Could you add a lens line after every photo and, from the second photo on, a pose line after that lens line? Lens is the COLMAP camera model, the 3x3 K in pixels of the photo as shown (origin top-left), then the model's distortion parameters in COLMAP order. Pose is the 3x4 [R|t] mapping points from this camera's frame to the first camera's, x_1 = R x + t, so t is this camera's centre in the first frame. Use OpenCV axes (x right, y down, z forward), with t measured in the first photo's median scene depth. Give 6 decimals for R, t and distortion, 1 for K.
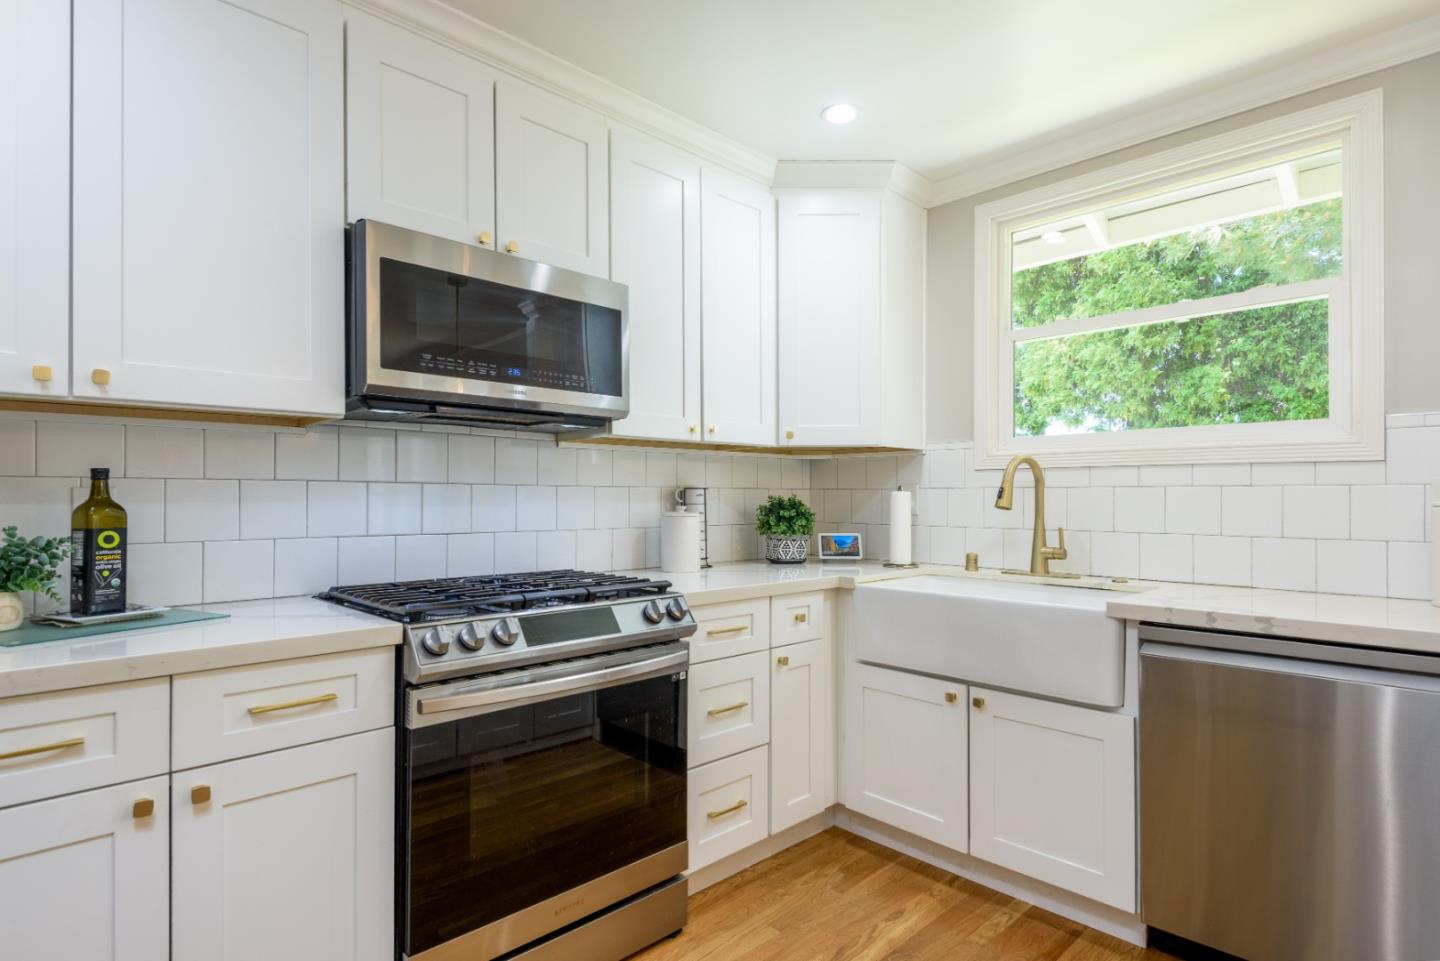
lens RADIAL K [[778.0, 0, 768.1], [0, 778.0, 493.2], [0, 0, 1]] dist [0.048800, -0.038662]
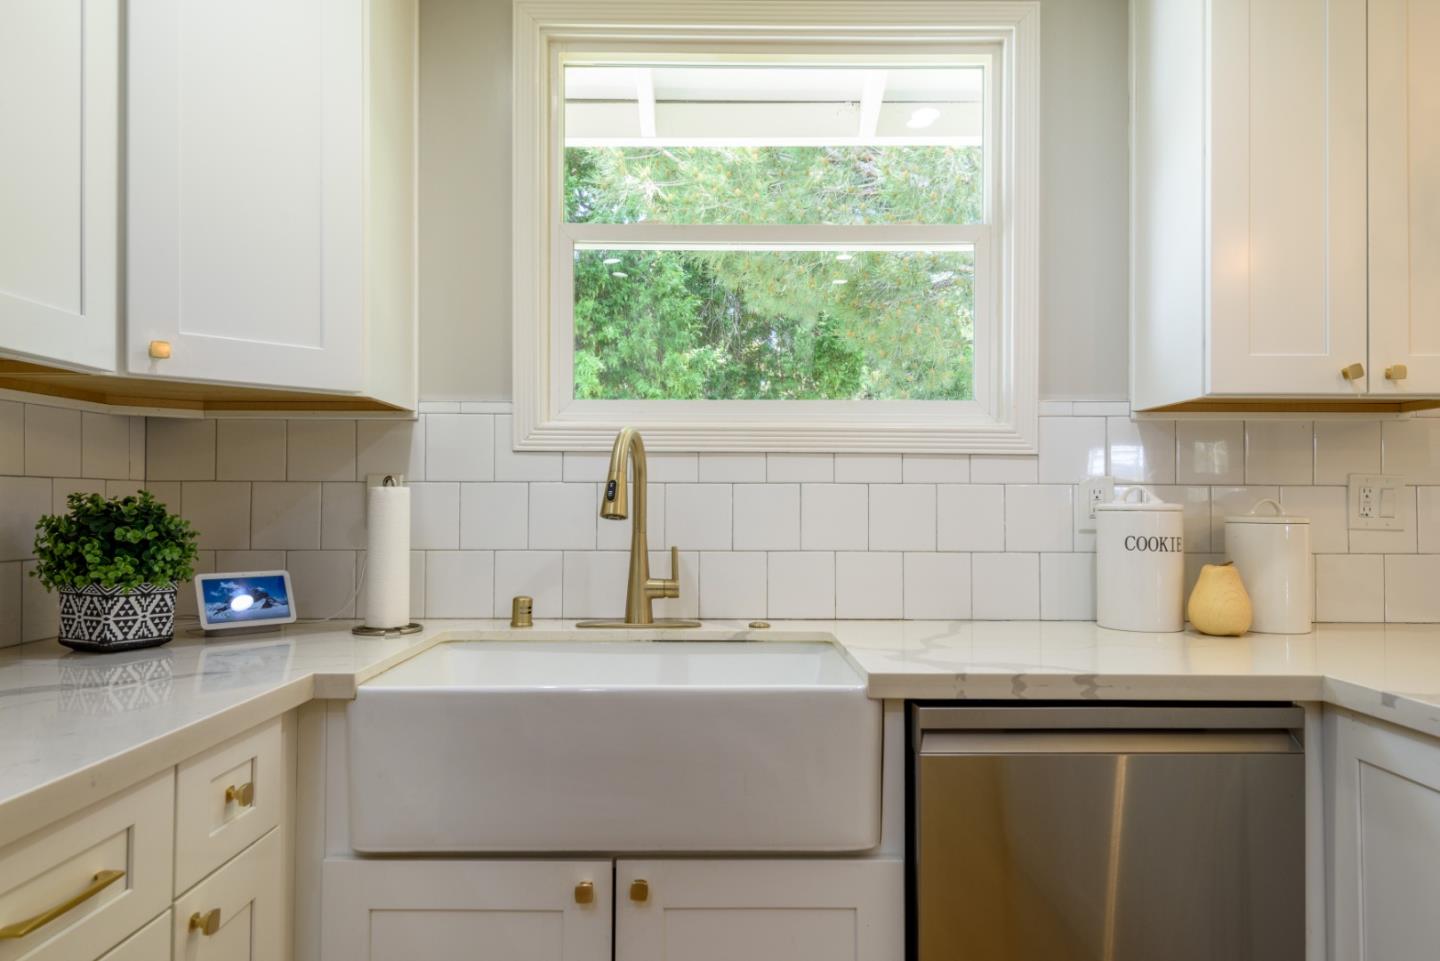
lens RADIAL K [[898.7, 0, 721.9], [0, 898.7, 486.8], [0, 0, 1]] dist [0.019425, -0.003463]
pose [[0.723729, 0.010629, 0.690003, -0.109538], [-0.005853, 0.999940, -0.009265, 0.002786], [-0.690060, 0.002667, 0.723748, 0.524072]]
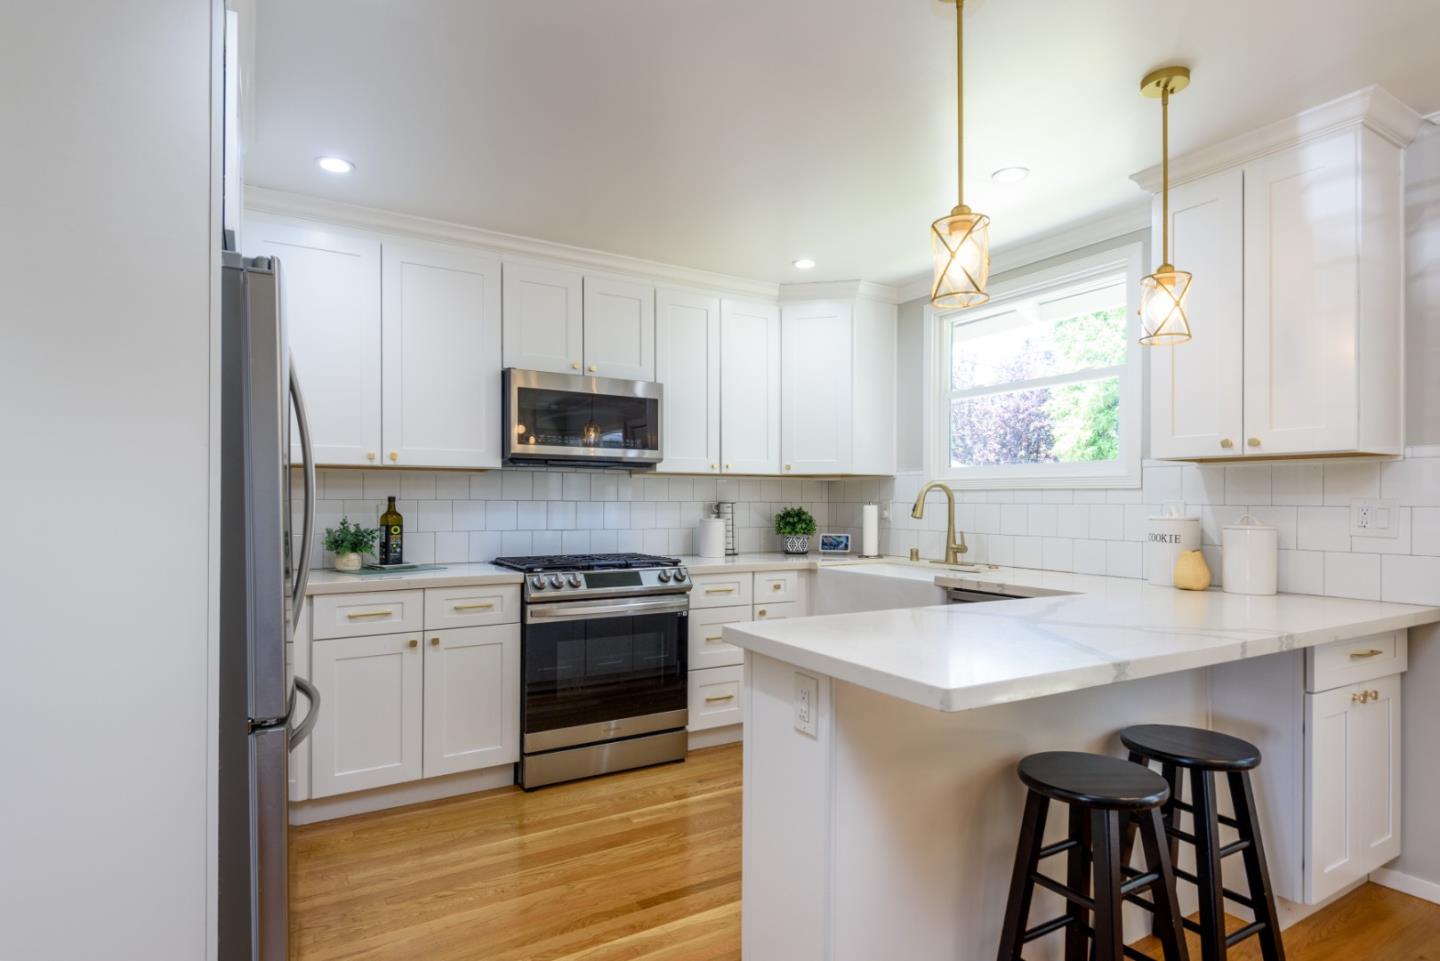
lens RADIAL K [[791.9, 0, 813.4], [0, 791.9, 504.2], [0, 0, 1]] dist [0.028891, -0.001205]
pose [[0.984445, 0.005133, -0.175618, 0.414303], [-0.003506, 0.999948, 0.009572, -0.022579], [0.175658, -0.008808, 0.984412, -0.584969]]
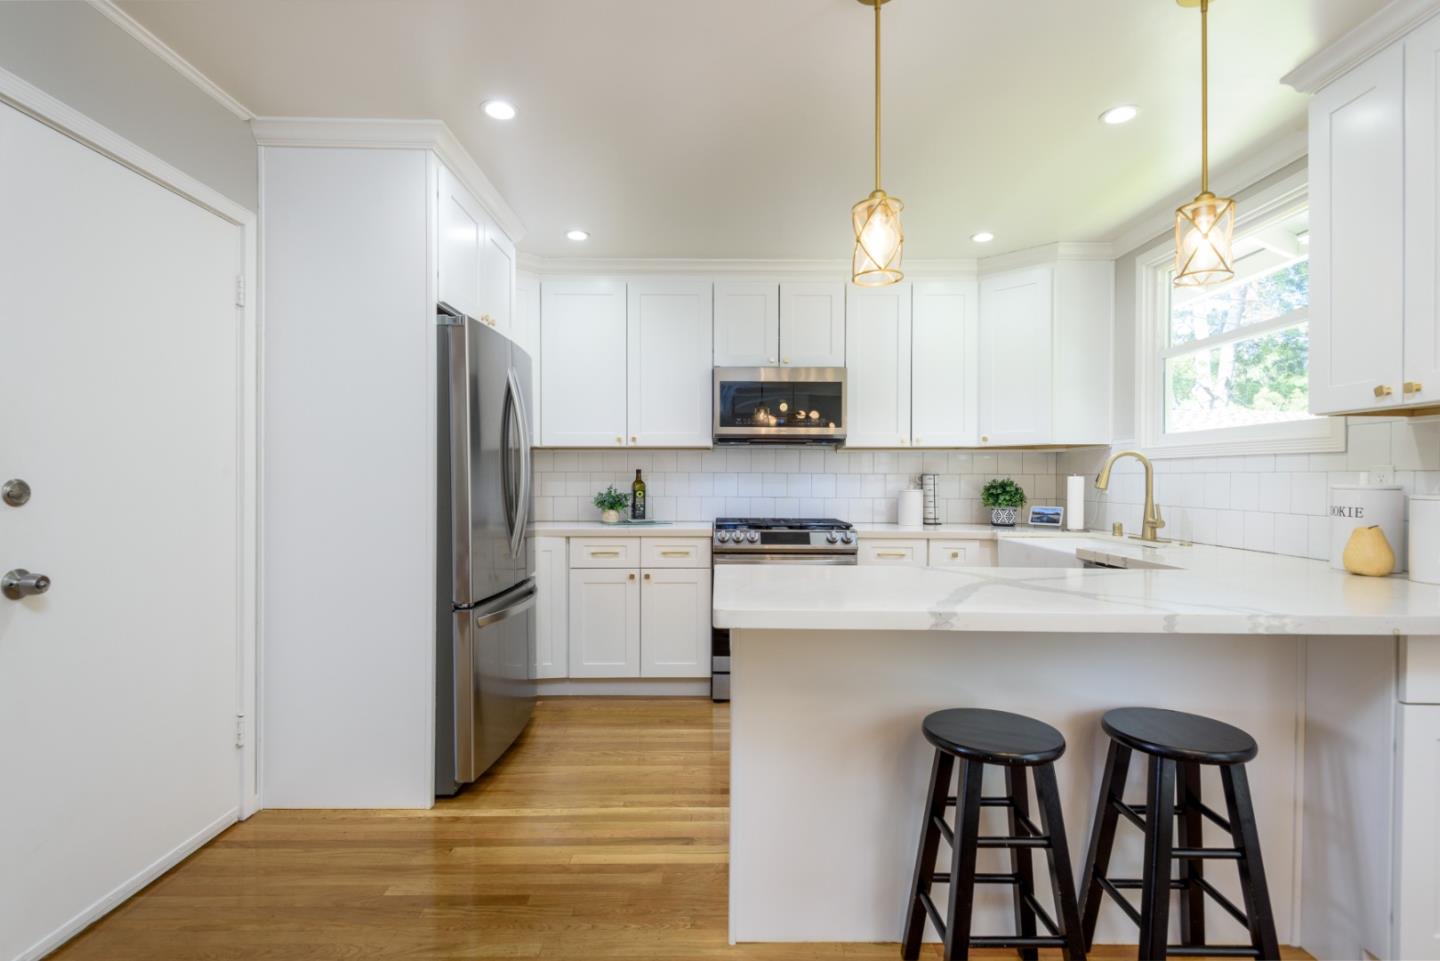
lens RADIAL K [[778.0, 0, 768.1], [0, 778.0, 493.2], [0, 0, 1]] dist [0.048800, -0.038662]
pose [[0.735588, 0.014200, -0.677280, 0.905966], [0.000521, 0.999768, 0.021526, -0.003580], [0.677429, -0.016187, 0.735410, -0.488776]]
